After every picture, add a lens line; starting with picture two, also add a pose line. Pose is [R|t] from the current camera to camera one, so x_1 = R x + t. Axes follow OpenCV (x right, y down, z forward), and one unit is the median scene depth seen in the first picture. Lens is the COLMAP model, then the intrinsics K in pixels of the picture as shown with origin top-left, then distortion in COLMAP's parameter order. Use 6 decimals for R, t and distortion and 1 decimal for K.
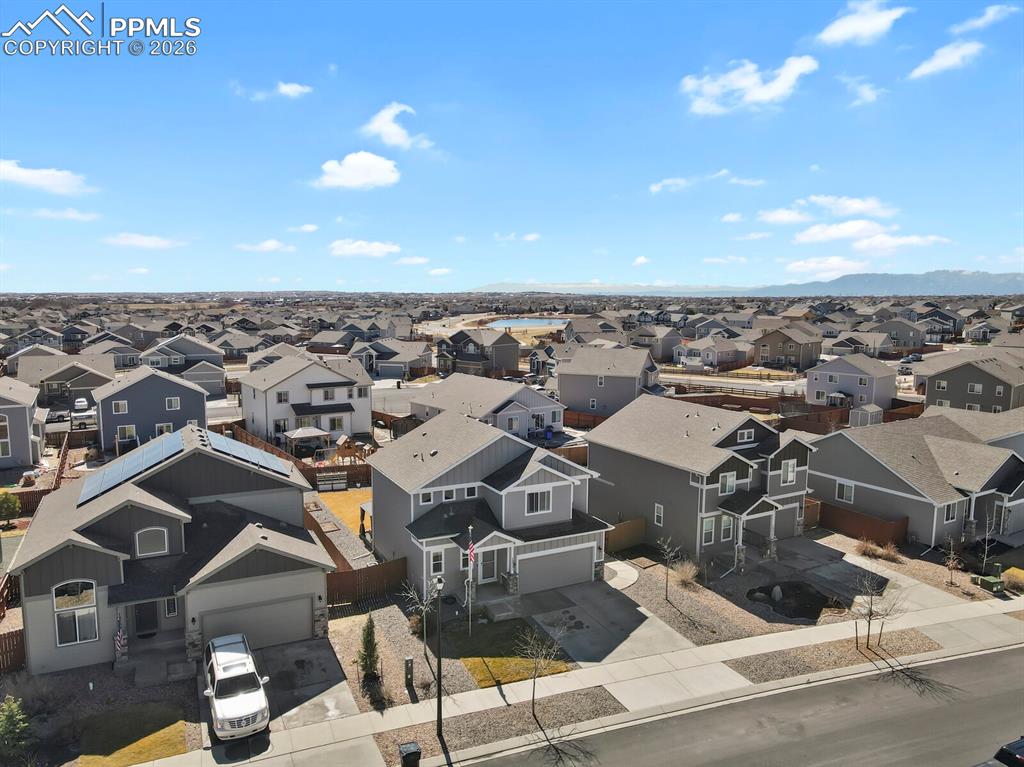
lens RADIAL K [[753.0, 0, 512.0], [0, 753.0, 383.5], [0, 0, 1]] dist [-0.011047, 0.043743]
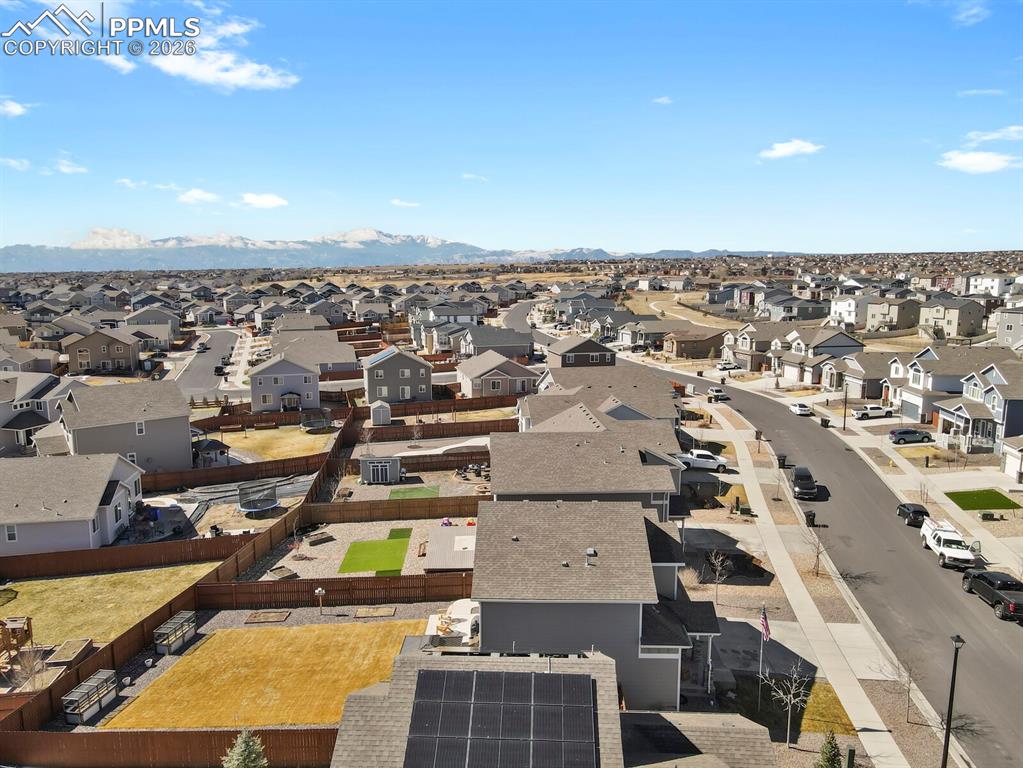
lens RADIAL K [[752.2, 0, 511.5], [0, 752.2, 384.0], [0, 0, 1]] dist [-0.011047, 0.043743]
pose [[0.470359, -0.141827, 0.871004, -0.867740], [0.115286, 0.988418, 0.098689, -0.186763], [-0.874912, 0.053995, 0.481262, 0.695462]]
